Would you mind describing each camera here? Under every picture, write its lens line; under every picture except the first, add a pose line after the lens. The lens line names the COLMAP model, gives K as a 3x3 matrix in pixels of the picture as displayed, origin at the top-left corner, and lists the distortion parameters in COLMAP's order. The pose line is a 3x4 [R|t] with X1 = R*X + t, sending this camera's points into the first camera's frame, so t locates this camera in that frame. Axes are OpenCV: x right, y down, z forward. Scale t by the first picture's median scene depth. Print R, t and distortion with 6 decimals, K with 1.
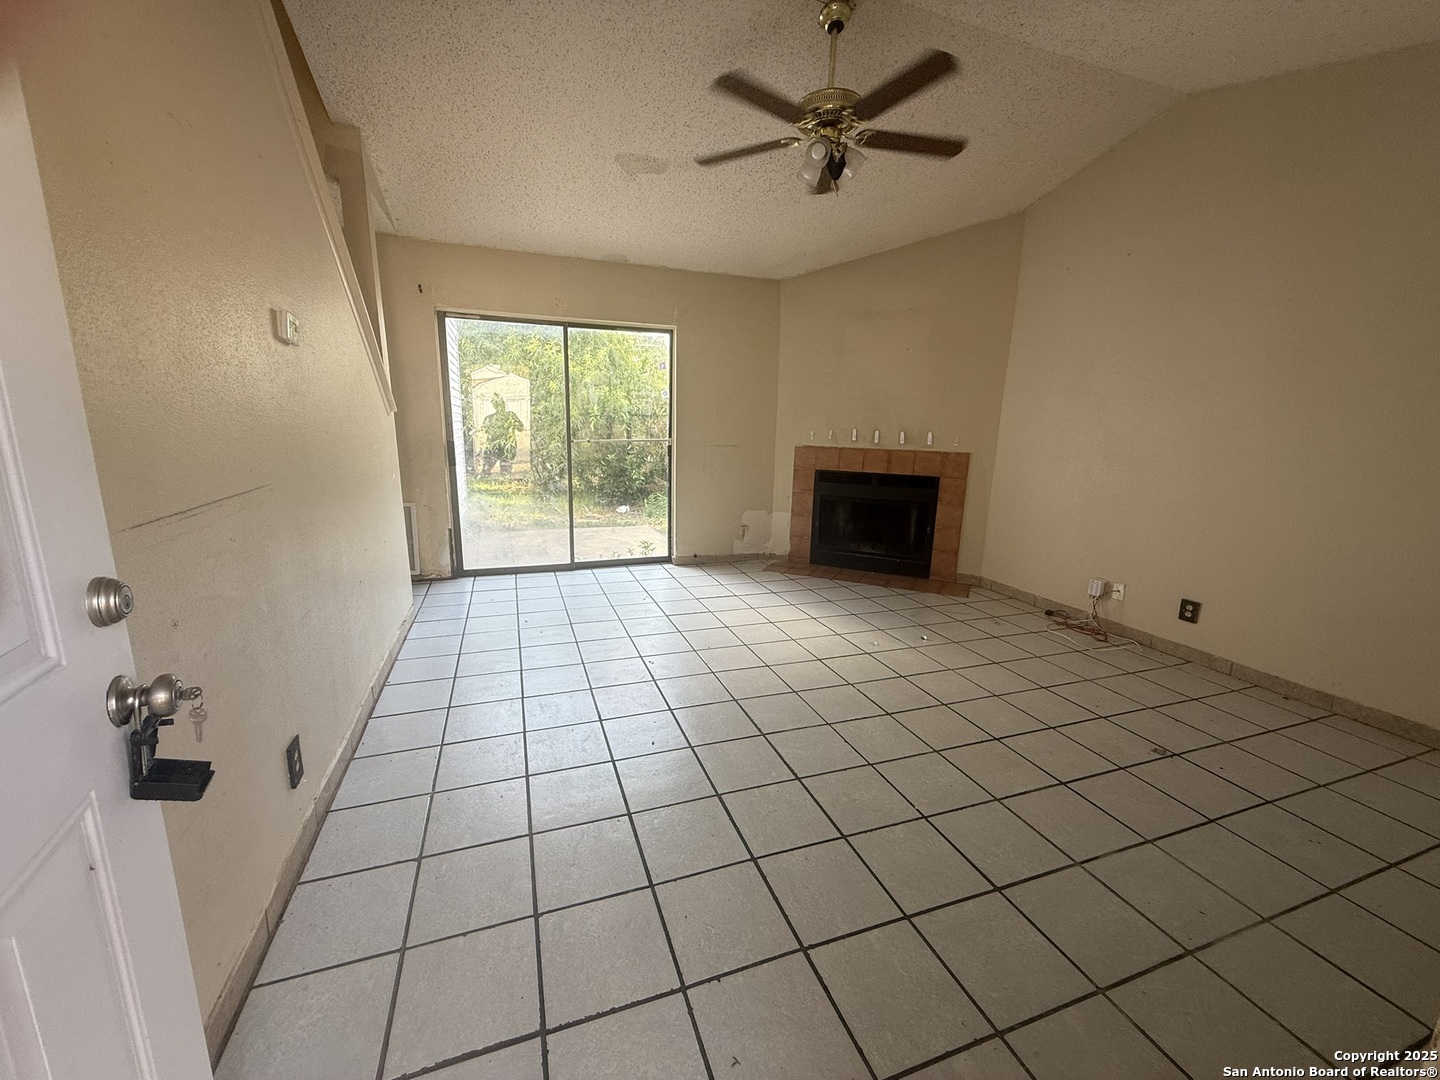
lens RADIAL K [[574.8, 0, 707.6], [0, 574.8, 537.3], [0, 0, 1]] dist [-0.004021, 0.000271]
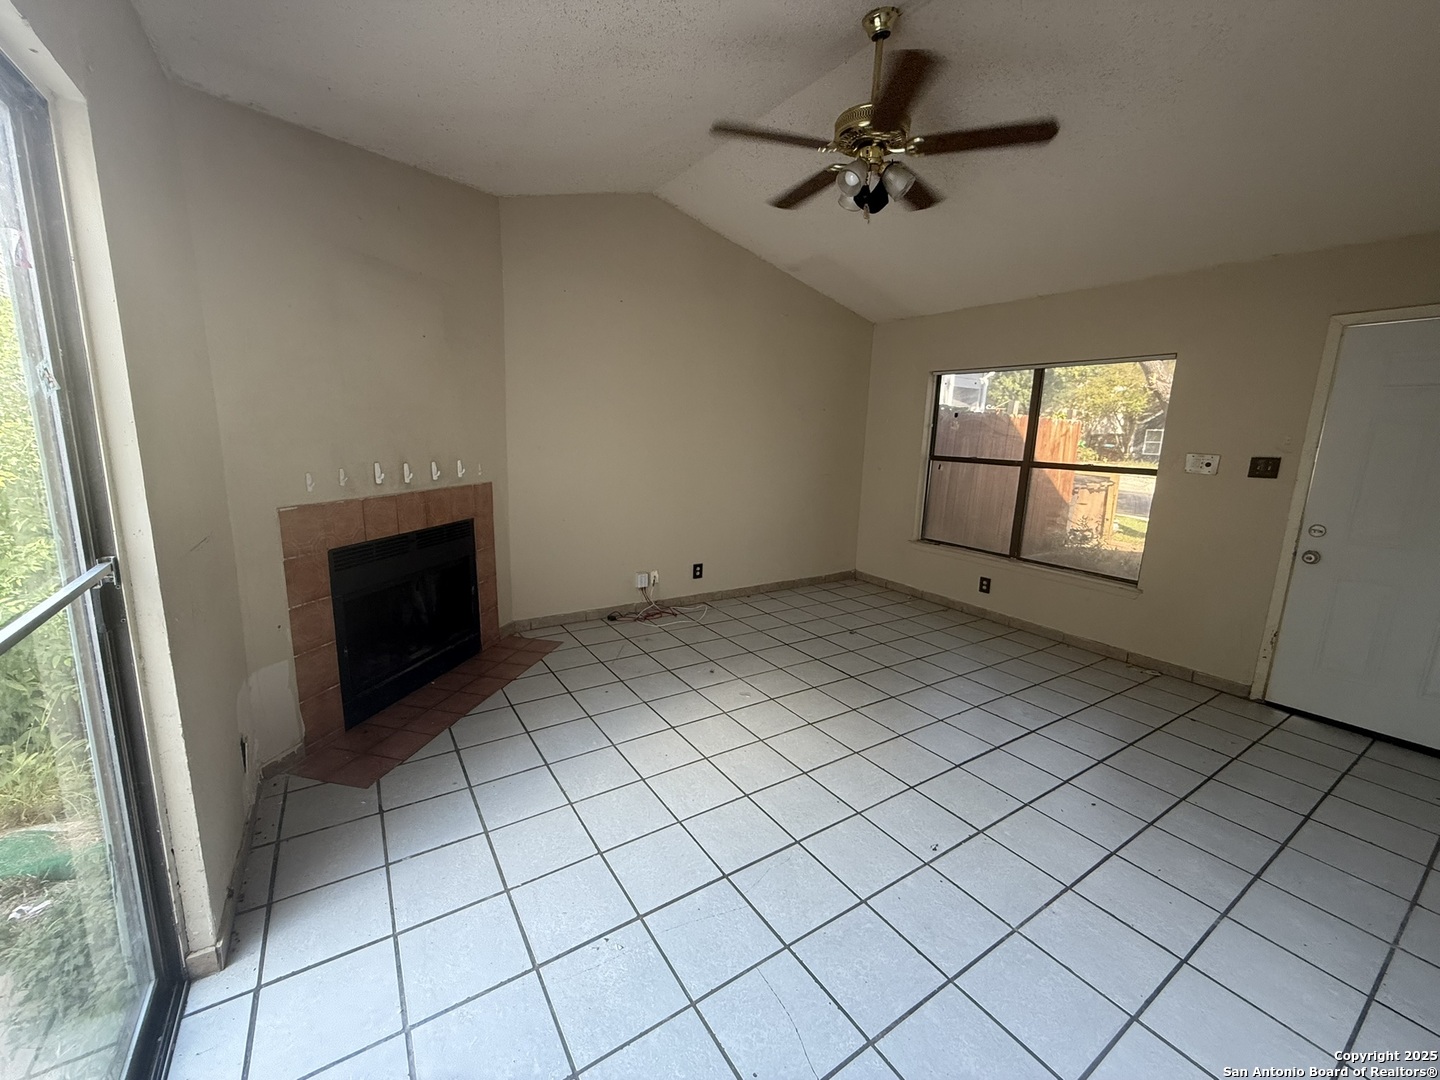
lens RADIAL K [[574.8, 0, 706.3], [0, 574.8, 544.1], [0, 0, 1]] dist [-0.004021, 0.000271]
pose [[-0.226331, -0.211876, 0.950727, -0.460723], [0.163904, 0.953854, 0.251592, -0.254112], [-0.960161, 0.212771, -0.181159, 1.025533]]
